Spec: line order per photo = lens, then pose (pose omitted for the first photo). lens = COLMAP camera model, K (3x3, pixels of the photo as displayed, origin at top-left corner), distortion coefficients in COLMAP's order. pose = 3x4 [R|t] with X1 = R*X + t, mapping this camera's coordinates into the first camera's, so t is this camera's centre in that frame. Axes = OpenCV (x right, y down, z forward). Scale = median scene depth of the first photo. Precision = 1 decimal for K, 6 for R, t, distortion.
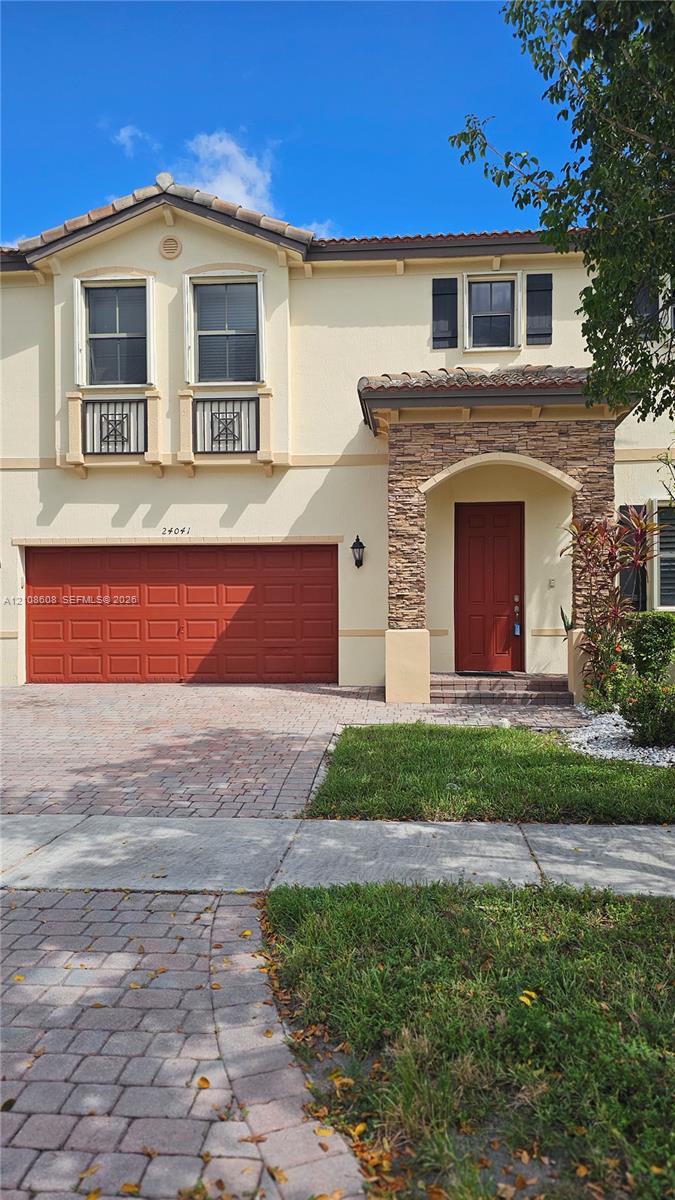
lens RADIAL K [[803.1, 0, 343.5], [0, 803.1, 601.2], [0, 0, 1]] dist [0.063872, -0.022345]
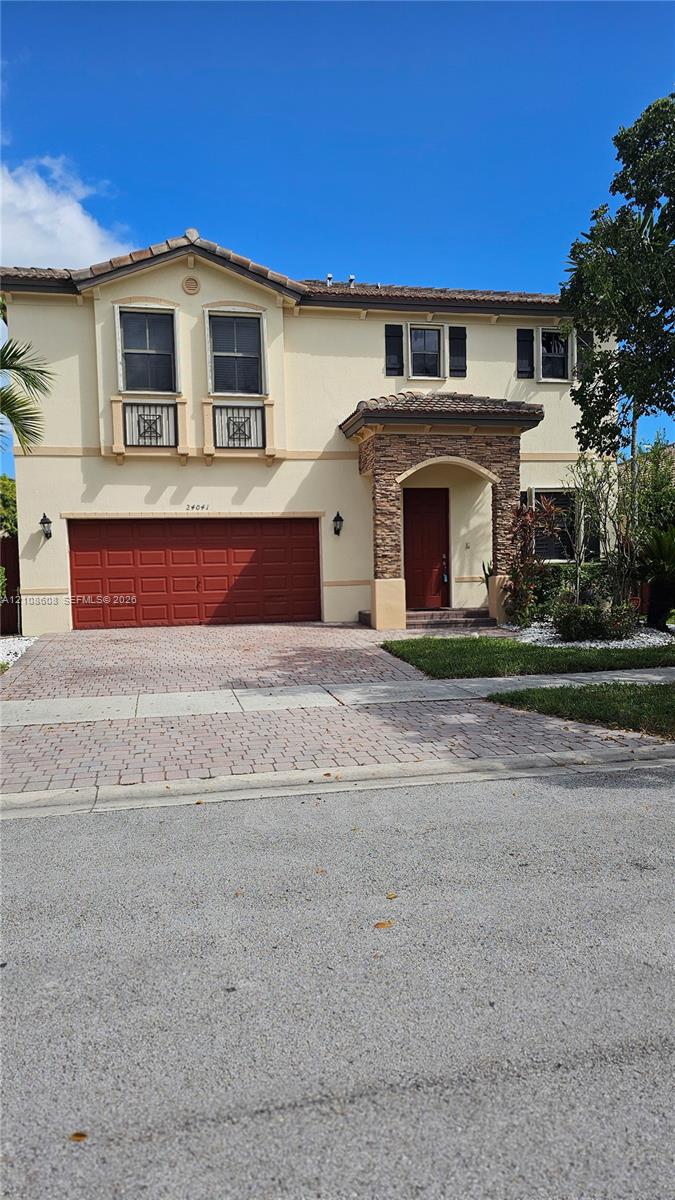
lens RADIAL K [[803.1, 0, 332.0], [0, 803.1, 598.8], [0, 0, 1]] dist [0.063872, -0.022345]
pose [[0.959756, -0.028092, 0.279426, -0.374264], [0.015594, 0.998780, 0.046849, 0.002045], [-0.280401, -0.040606, 0.959024, -0.309879]]
